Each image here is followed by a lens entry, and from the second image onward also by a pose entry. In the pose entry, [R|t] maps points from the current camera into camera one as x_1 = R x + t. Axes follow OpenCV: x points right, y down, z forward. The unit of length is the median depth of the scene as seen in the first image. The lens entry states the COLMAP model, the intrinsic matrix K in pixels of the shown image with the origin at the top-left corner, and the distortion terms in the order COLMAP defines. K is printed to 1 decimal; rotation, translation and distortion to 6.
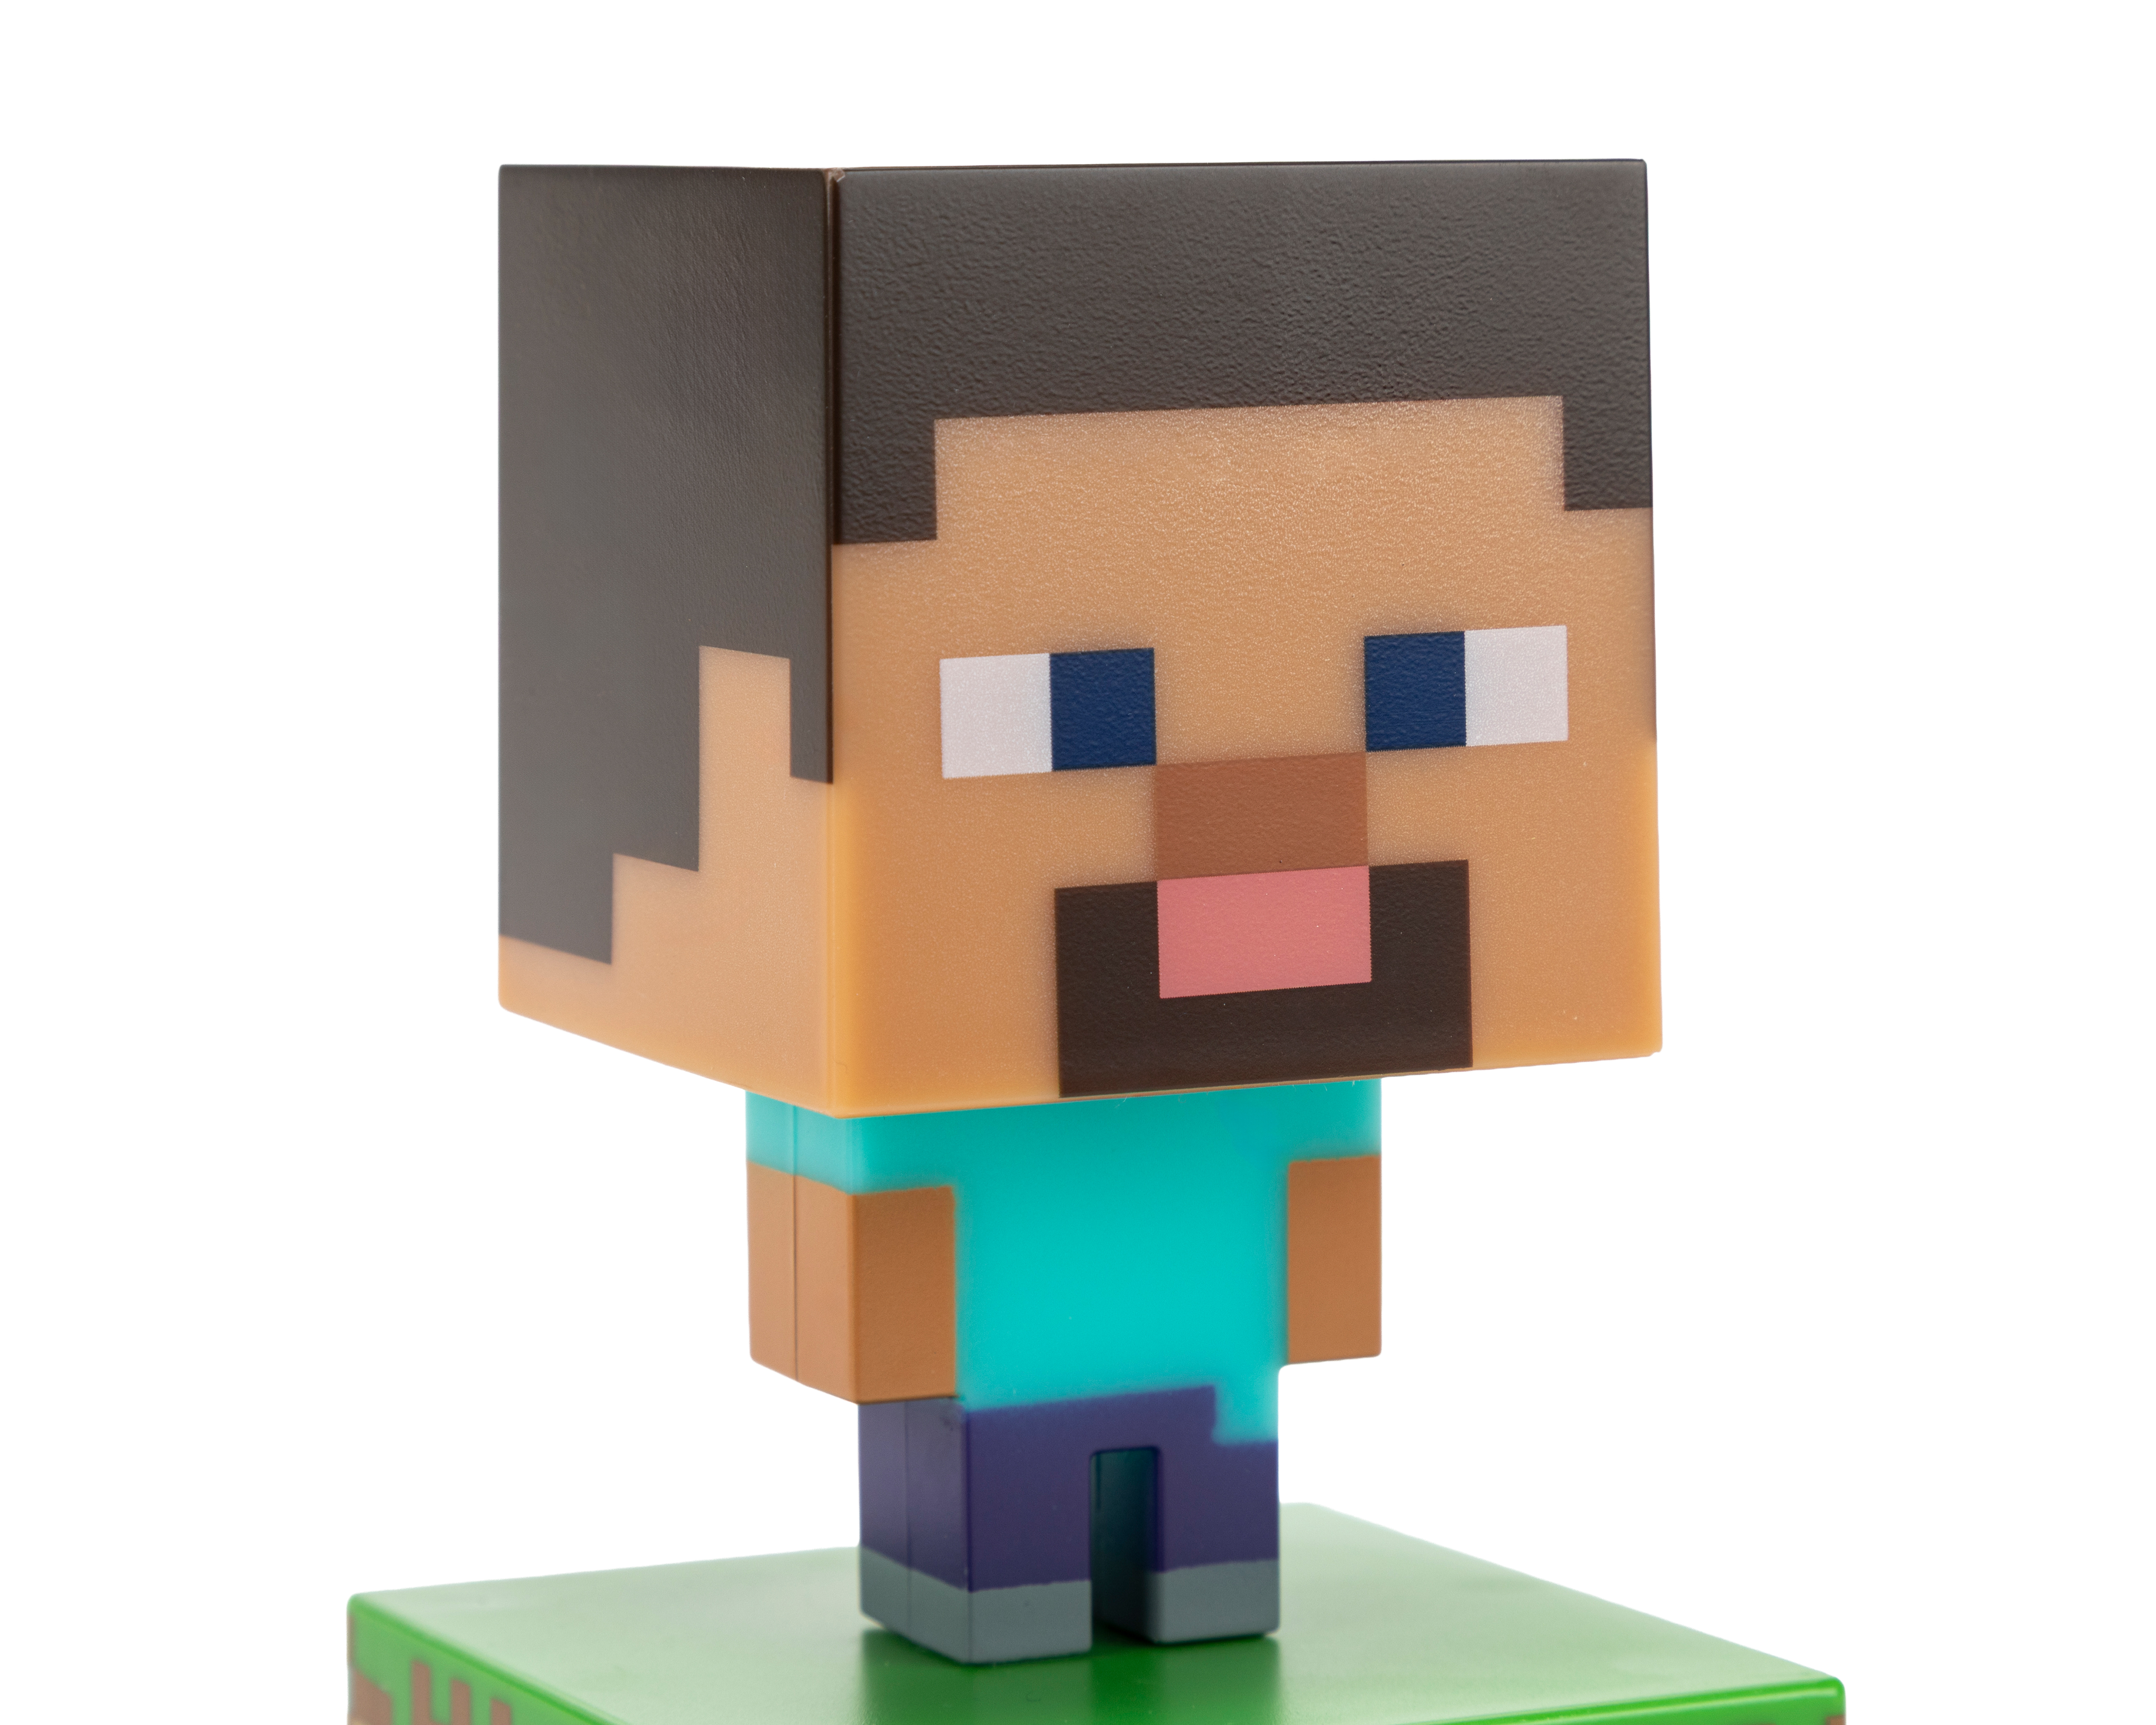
lens RADIAL K [[7039.5, 0, 1078.0], [0, 7039.5, 862.5], [0, 0, 1]] dist [-0.007228, 0.128452]
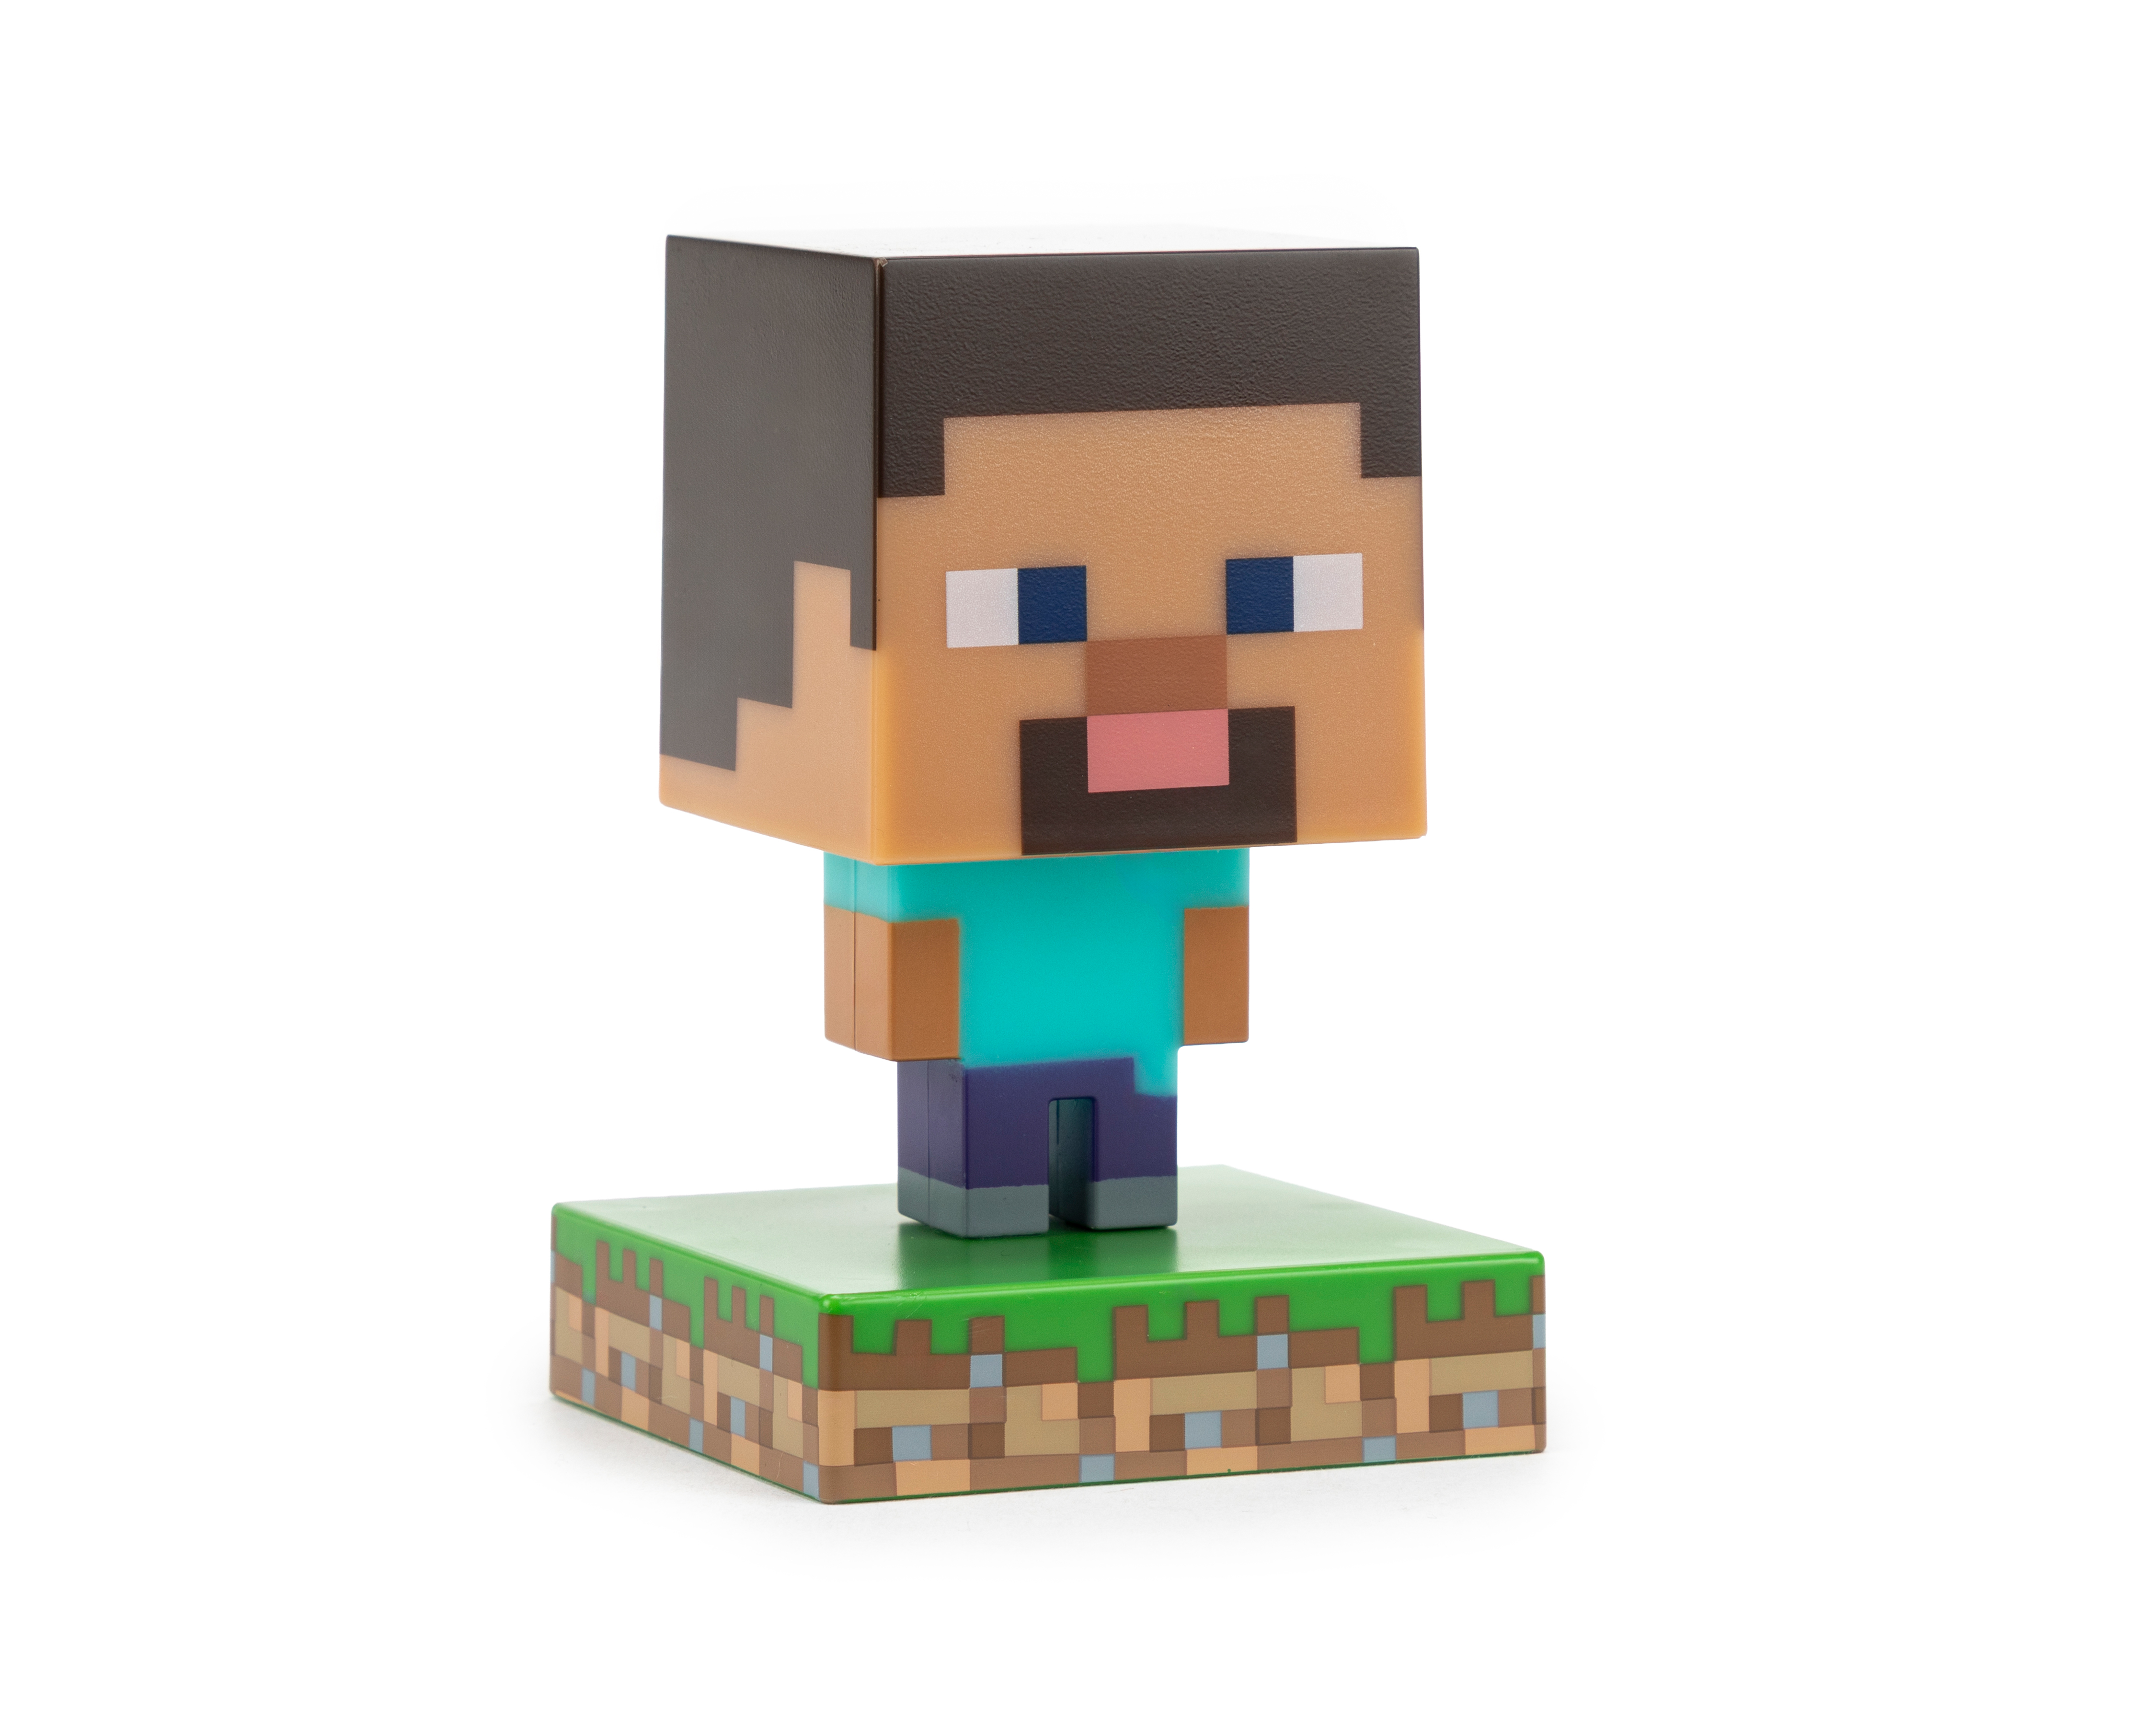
lens RADIAL K [[9430.2, 0, 1078.0], [0, 9430.2, 862.5], [0, 0, 1]] dist [0.102168, -0.172265]
pose [[0.999364, 0.011193, -0.033856, 0.077826], [-0.011071, 0.999932, 0.003788, 0.026224], [0.033896, -0.003411, 0.999420, -1.044044]]
